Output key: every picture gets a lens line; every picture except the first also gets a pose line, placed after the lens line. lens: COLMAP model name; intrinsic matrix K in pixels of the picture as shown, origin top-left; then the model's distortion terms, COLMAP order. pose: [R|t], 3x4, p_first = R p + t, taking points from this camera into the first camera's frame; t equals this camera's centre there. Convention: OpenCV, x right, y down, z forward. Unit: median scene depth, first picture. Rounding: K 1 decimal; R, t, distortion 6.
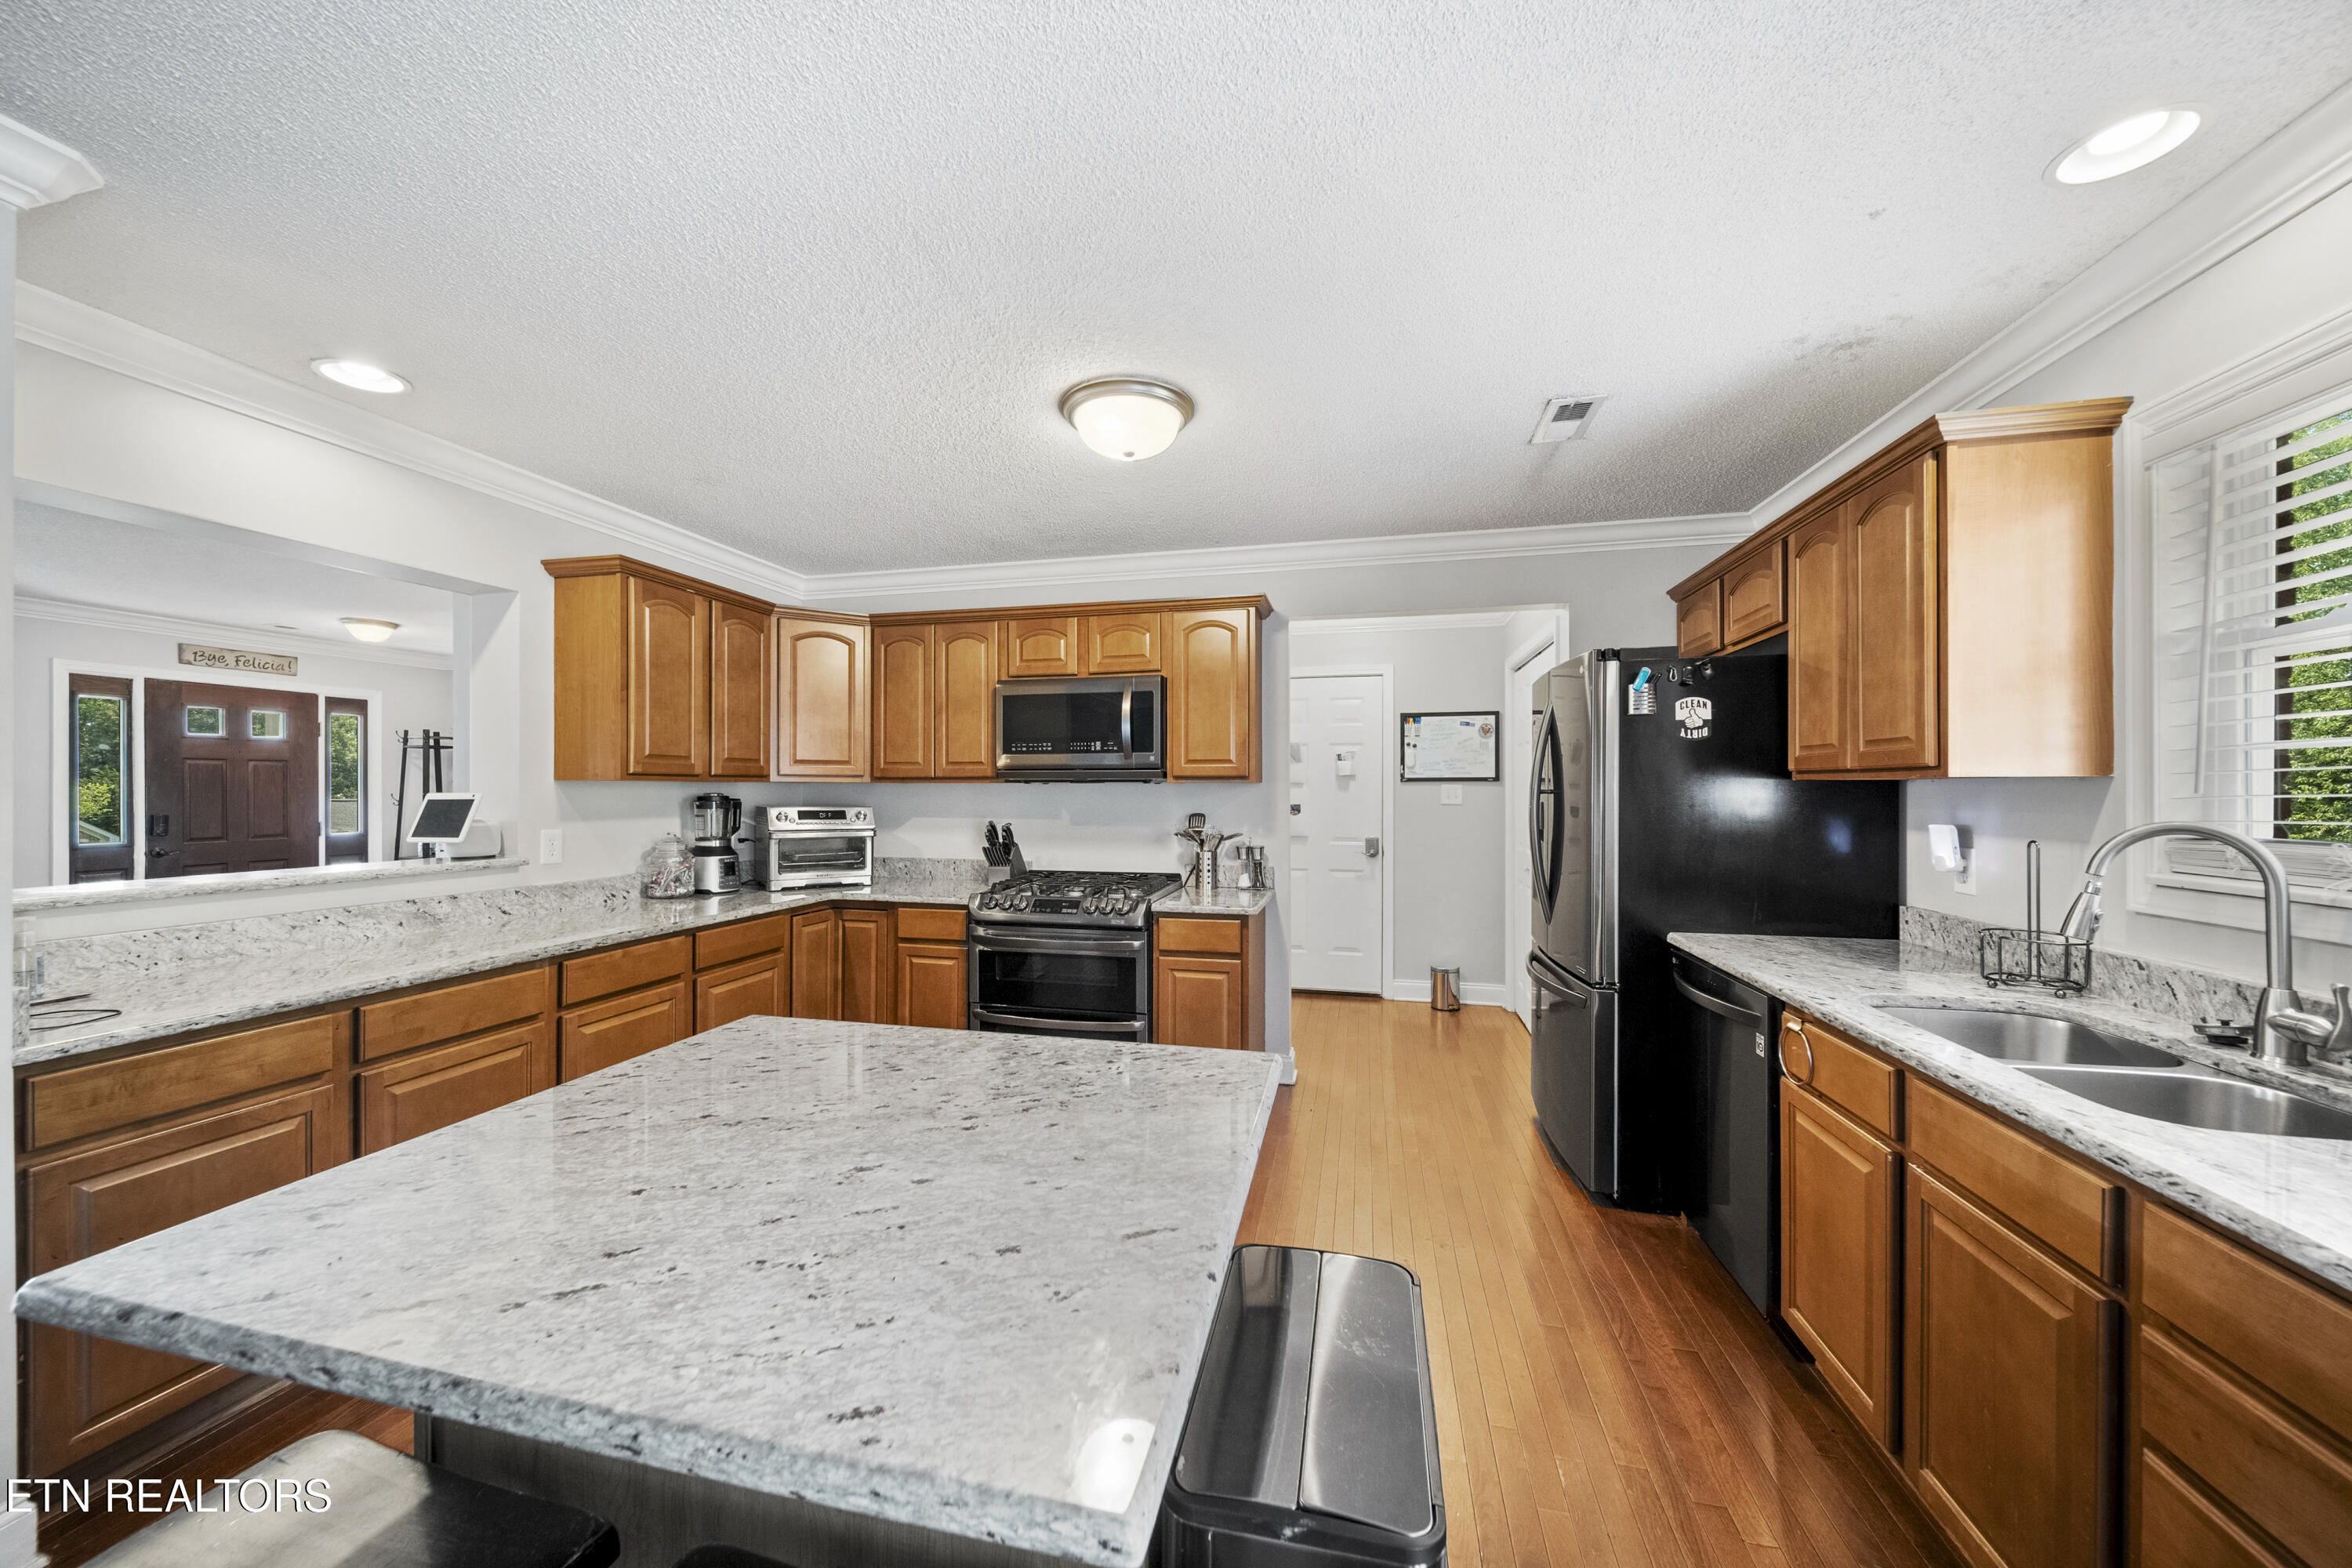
lens RADIAL K [[822.4, 0, 1170.1], [0, 822.4, 793.5], [0, 0, 1]] dist [-0.004252, -0.000998]
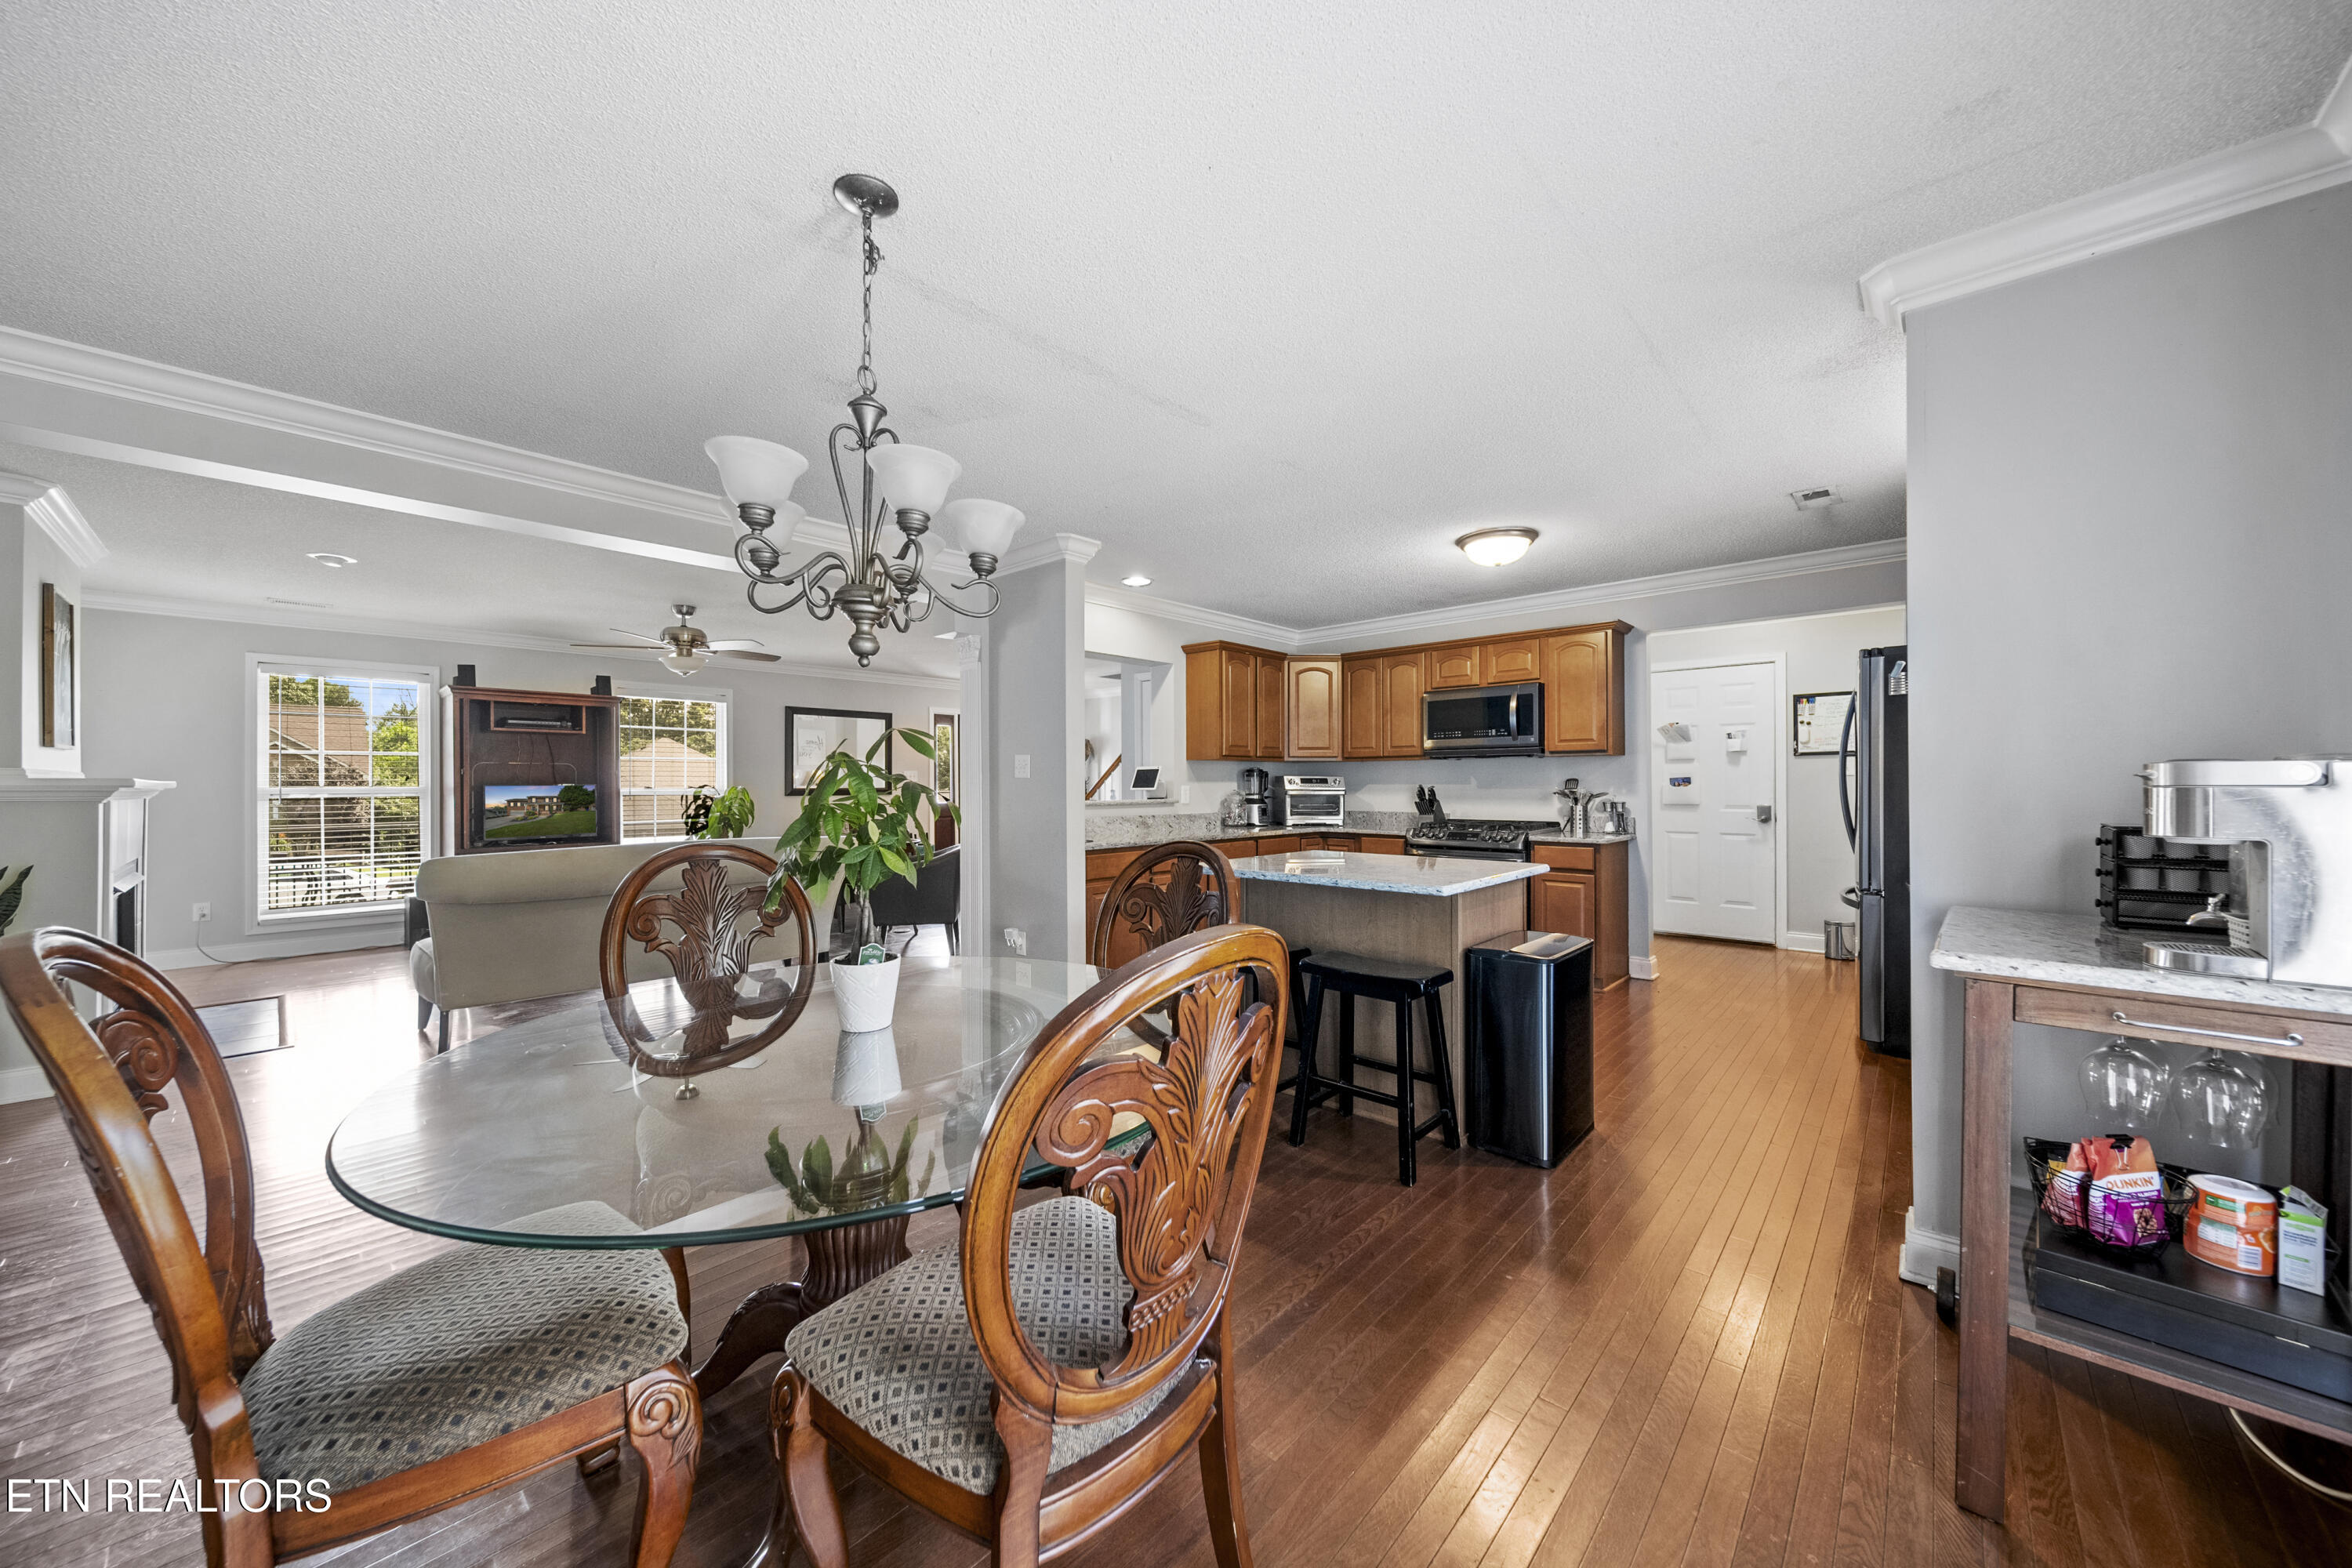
lens RADIAL K [[822.4, 0, 1169.8], [0, 822.4, 782.9], [0, 0, 1]] dist [-0.004252, -0.000998]
pose [[0.869489, -0.005119, -0.493926, 0.133171], [0.001895, 0.999974, -0.007028, 0.041788], [0.493949, 0.005175, 0.869476, -0.565631]]
